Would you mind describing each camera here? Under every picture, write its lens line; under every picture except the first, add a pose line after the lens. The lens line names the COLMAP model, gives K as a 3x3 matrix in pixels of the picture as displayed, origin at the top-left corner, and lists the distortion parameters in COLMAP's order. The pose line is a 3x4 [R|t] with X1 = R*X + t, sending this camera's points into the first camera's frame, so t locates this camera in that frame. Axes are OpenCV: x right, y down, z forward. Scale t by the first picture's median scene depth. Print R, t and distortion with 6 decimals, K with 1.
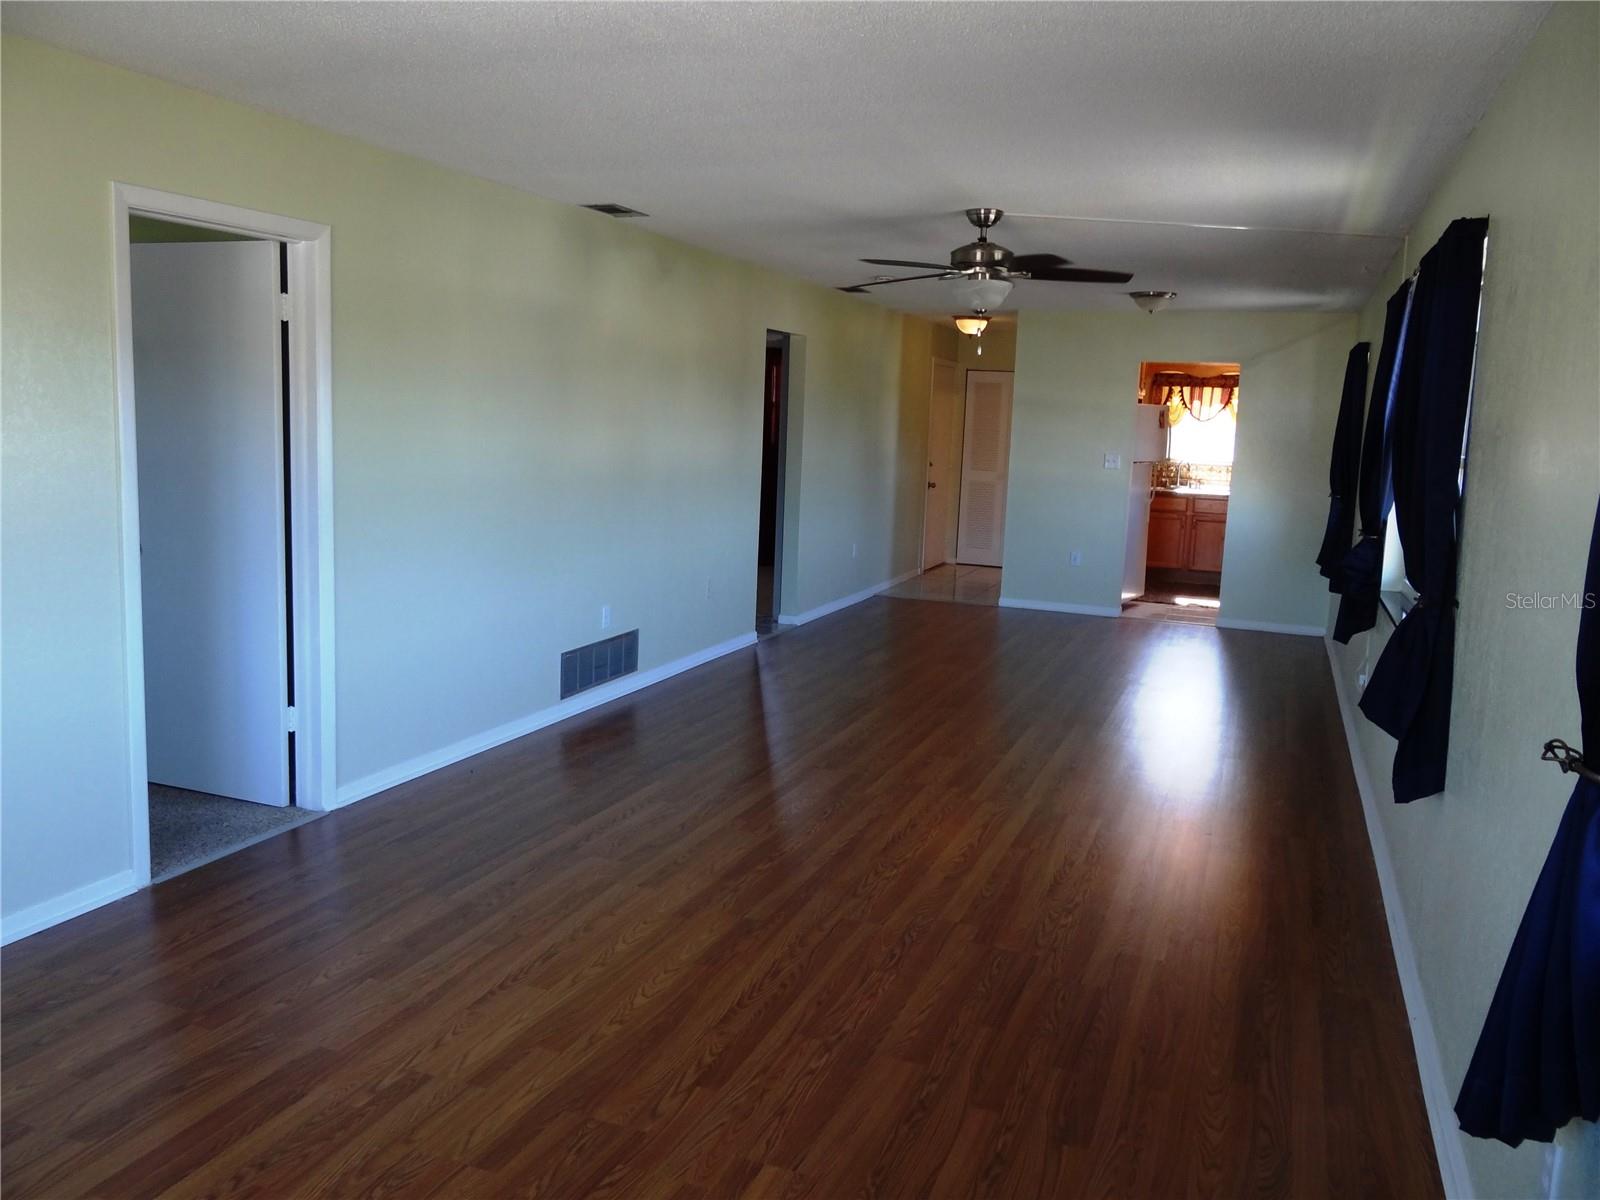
lens RADIAL K [[1284.5, 0, 794.9], [0, 1284.5, 589.9], [0, 0, 1]] dist [0.009333, -0.004025]
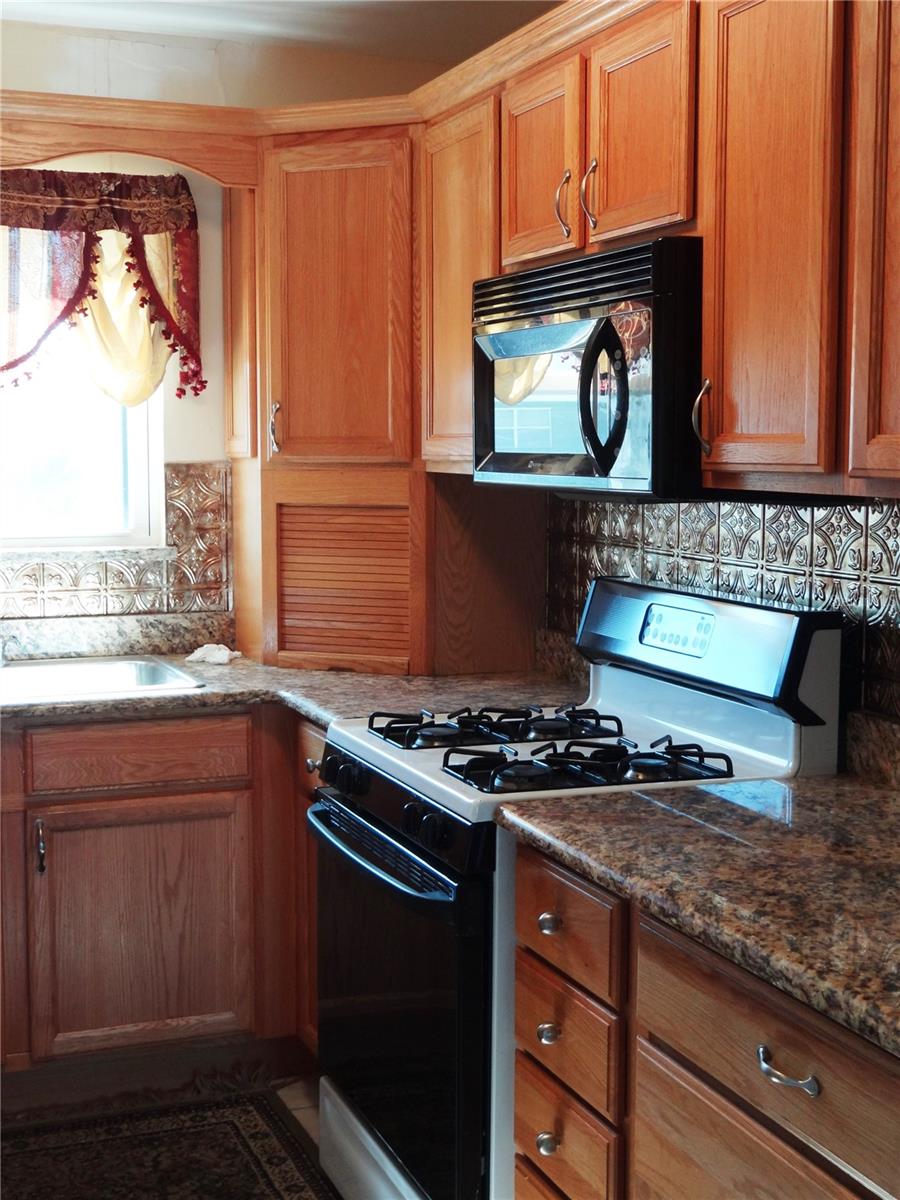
lens RADIAL K [[1742.2, 0, 448.5], [0, 1742.2, 575.8], [0, 0, 1]] dist [0.134064, -0.059472]
pose [[0.754742, -0.089910, 0.649832, 0.239024], [0.117716, 0.993047, 0.000676, -0.165491], [-0.645374, 0.075986, 0.760078, 1.347767]]
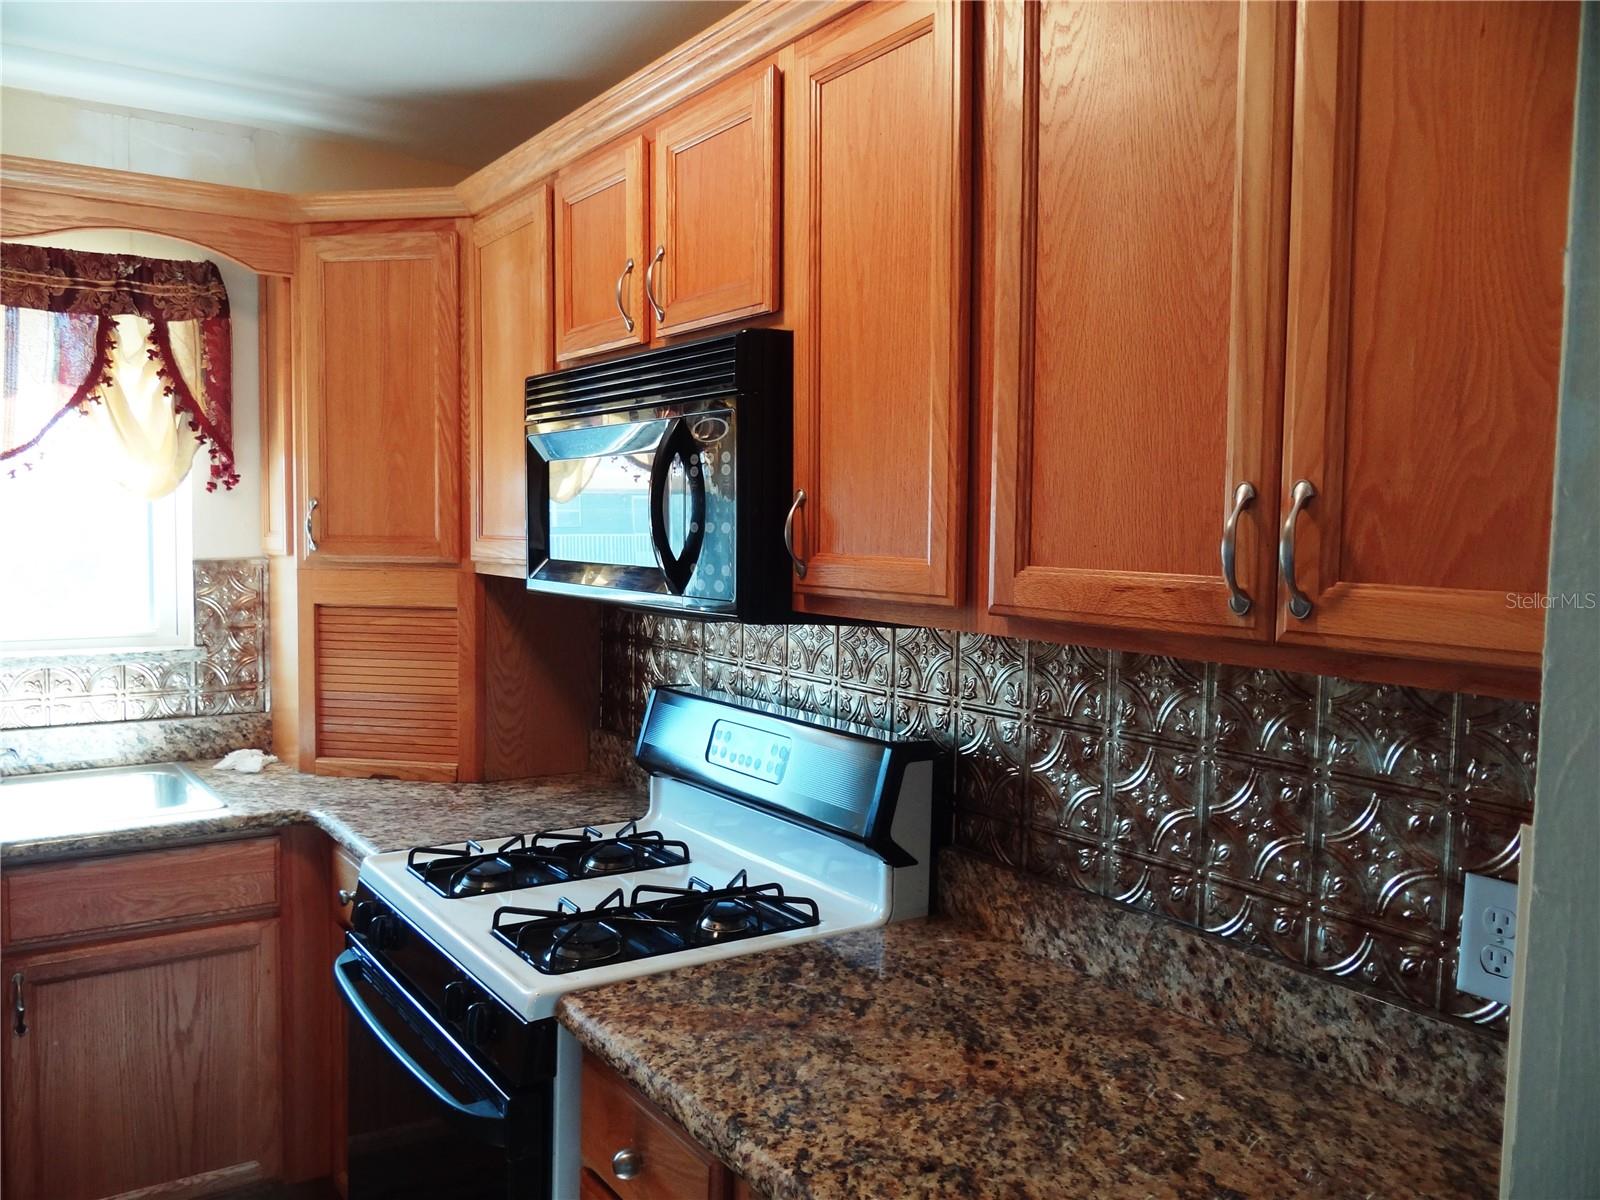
lens RADIAL K [[1326.6, 0, 796.5], [0, 1326.6, 588.2], [0, 0, 1]] dist [0.042516, -0.007754]
pose [[0.594591, -0.075800, 0.800447, 0.328252], [0.122174, 0.992503, 0.003233, -0.183566], [-0.794691, 0.095872, 0.599395, 1.448458]]
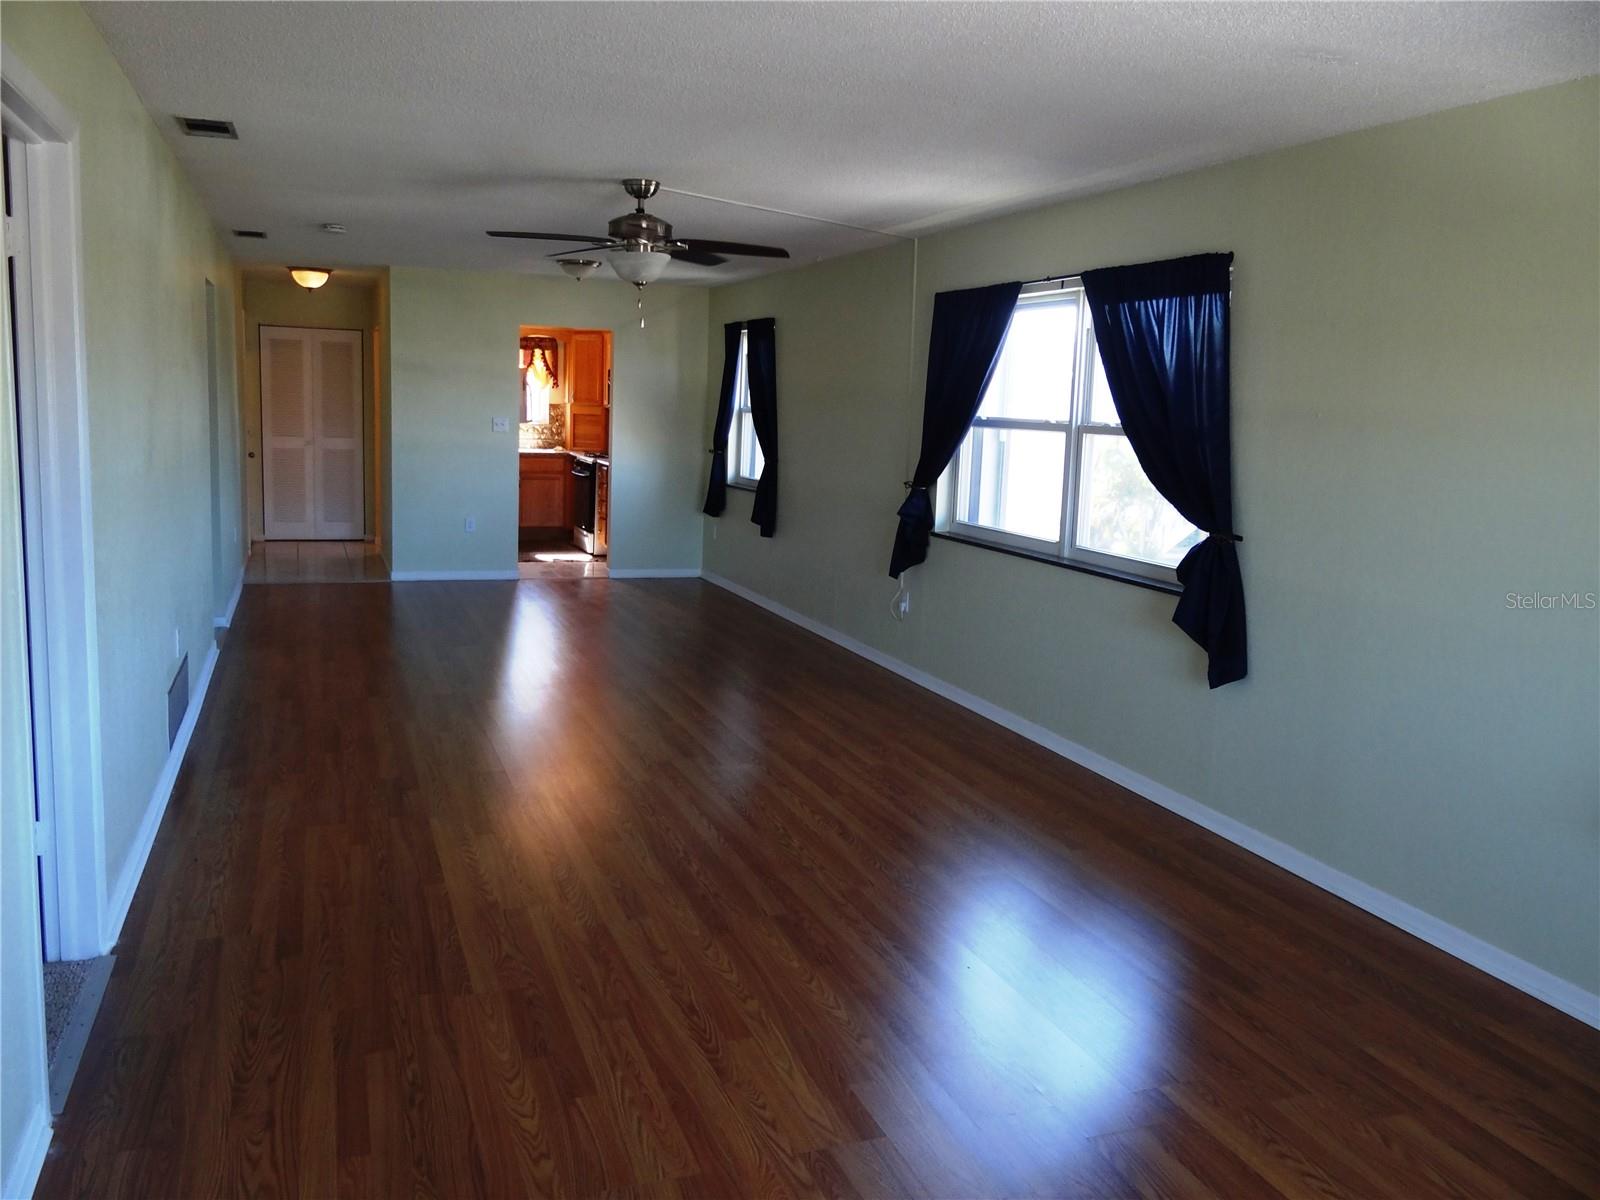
lens RADIAL K [[1284.5, 0, 794.9], [0, 1284.5, 589.9], [0, 0, 1]] dist [0.009333, -0.004025]
pose [[0.752459, -0.108850, 0.649582, -0.440487], [0.084276, 0.994054, 0.068951, -0.039973], [-0.653225, 0.002861, 0.757159, 0.171959]]
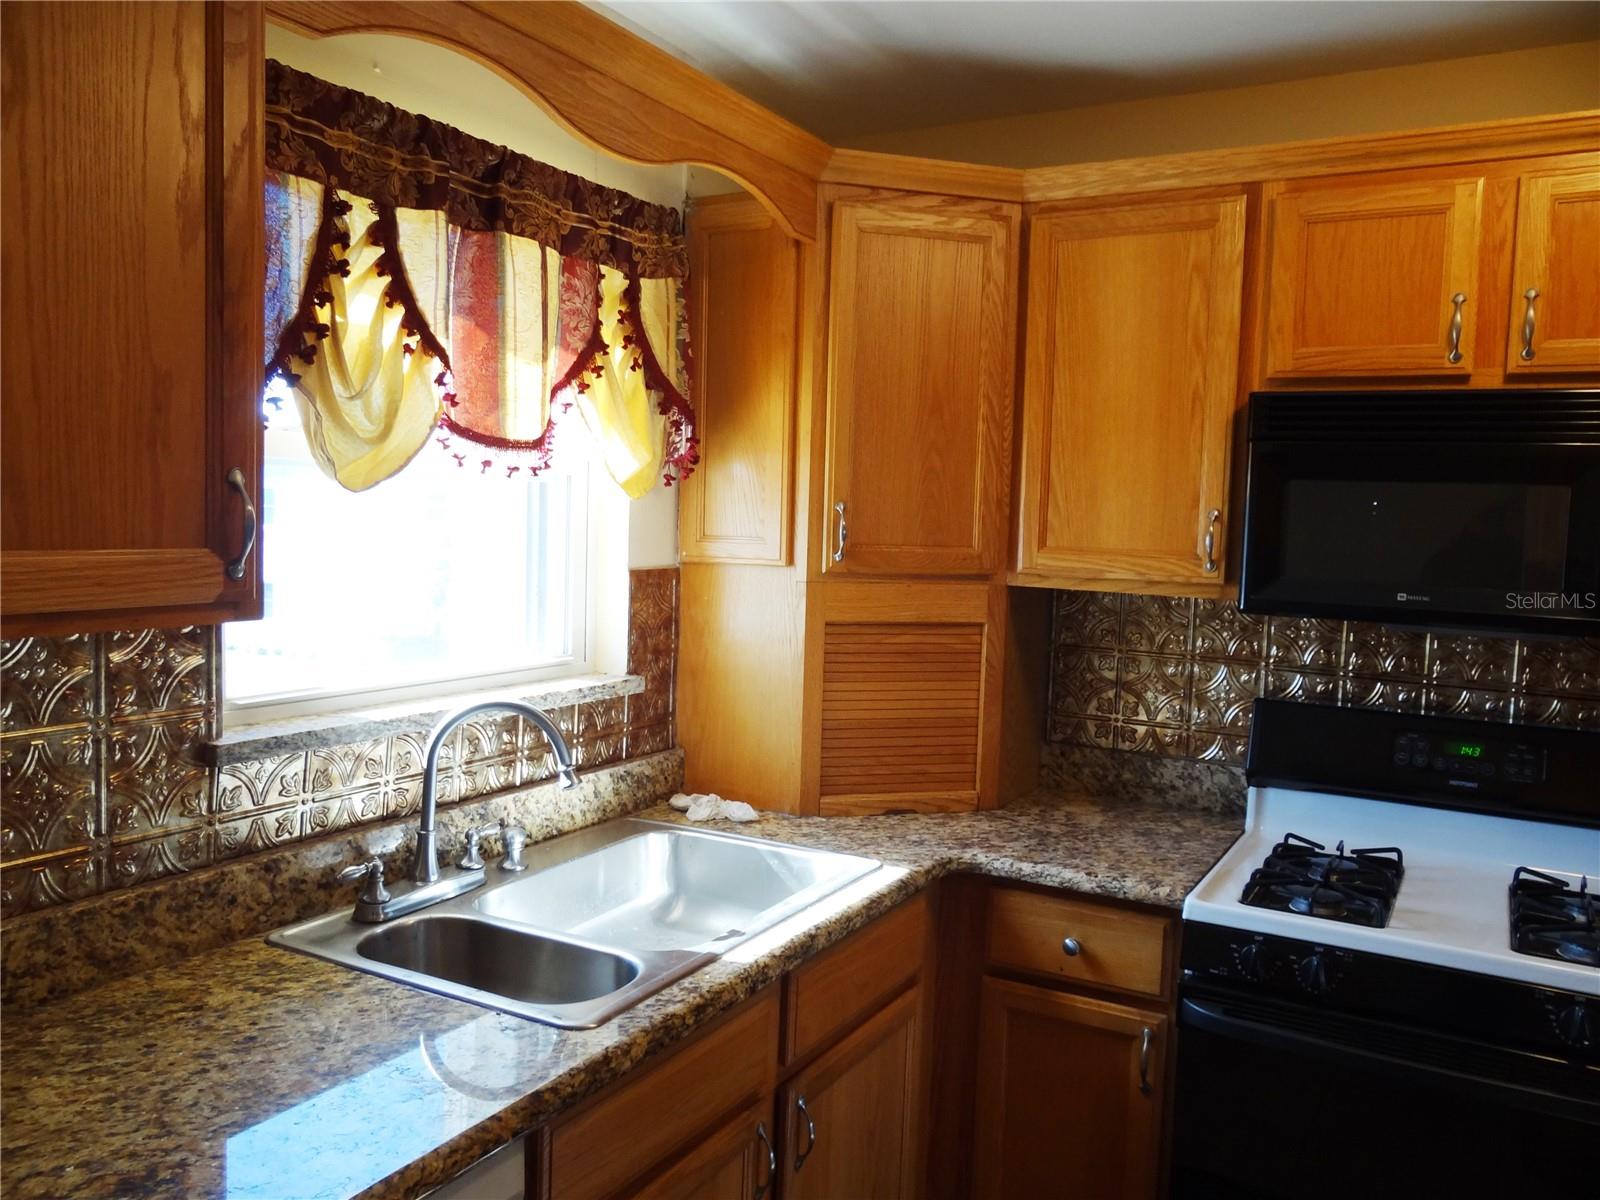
lens RADIAL K [[1284.5, 0, 794.9], [0, 1284.5, 589.9], [0, 0, 1]] dist [0.009333, -0.004025]
pose [[0.127341, -0.098410, 0.986965, 0.222728], [0.105591, 0.990756, 0.085164, -0.236823], [-0.986222, 0.093370, 0.136555, 1.789194]]
